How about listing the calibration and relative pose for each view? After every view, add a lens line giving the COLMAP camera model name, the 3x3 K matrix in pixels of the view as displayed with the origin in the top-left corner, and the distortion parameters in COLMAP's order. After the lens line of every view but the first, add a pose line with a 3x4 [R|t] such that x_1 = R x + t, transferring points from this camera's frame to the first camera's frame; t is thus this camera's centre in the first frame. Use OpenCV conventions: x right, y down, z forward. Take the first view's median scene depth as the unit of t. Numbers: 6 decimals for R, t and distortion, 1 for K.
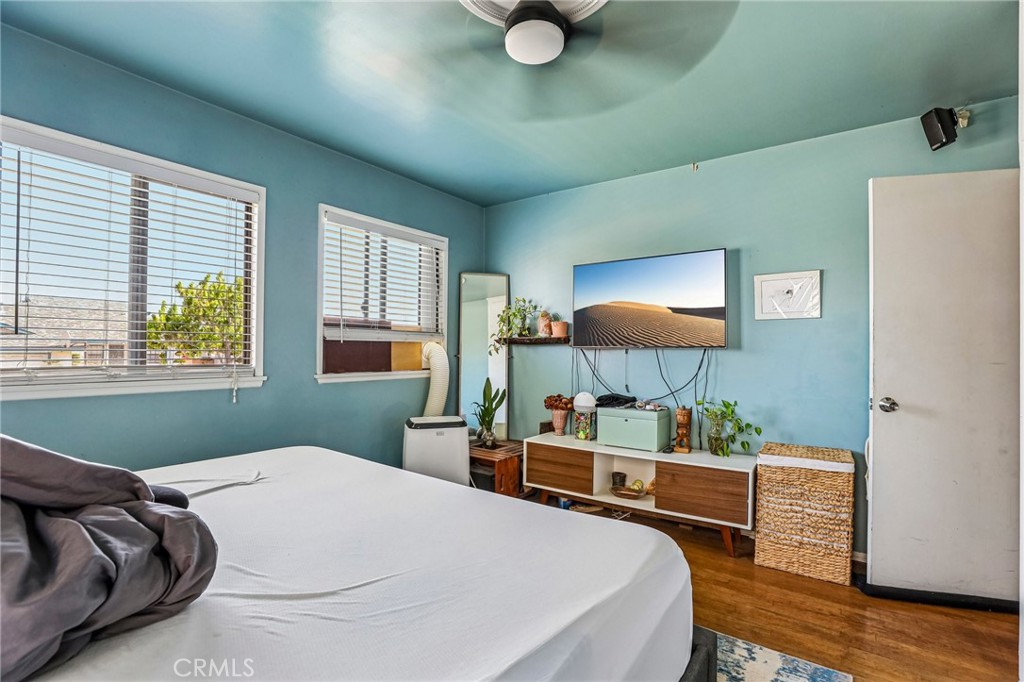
lens RADIAL K [[472.8, 0, 513.2], [0, 472.8, 345.2], [0, 0, 1]] dist [-0.003294, -0.000178]
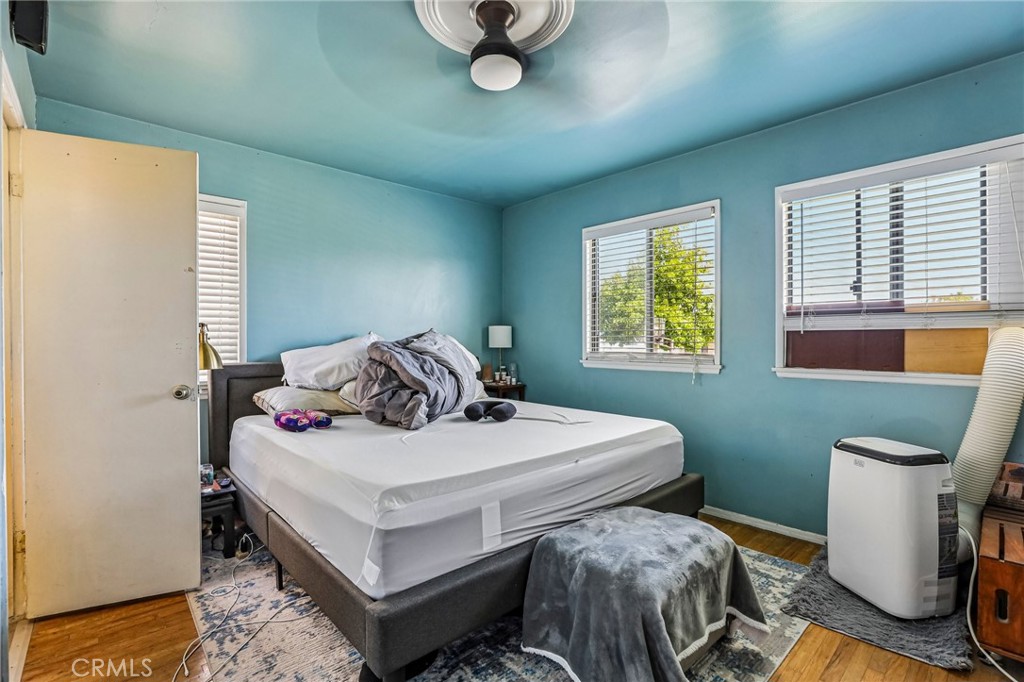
lens RADIAL K [[472.8, 0, 513.0], [0, 472.8, 342.5], [0, 0, 1]] dist [-0.003294, -0.000178]
pose [[-0.168656, -0.001955, -0.985673, 0.554109], [0.010884, 0.999933, -0.003846, 0.008394], [0.985615, -0.011377, -0.168624, 0.569616]]
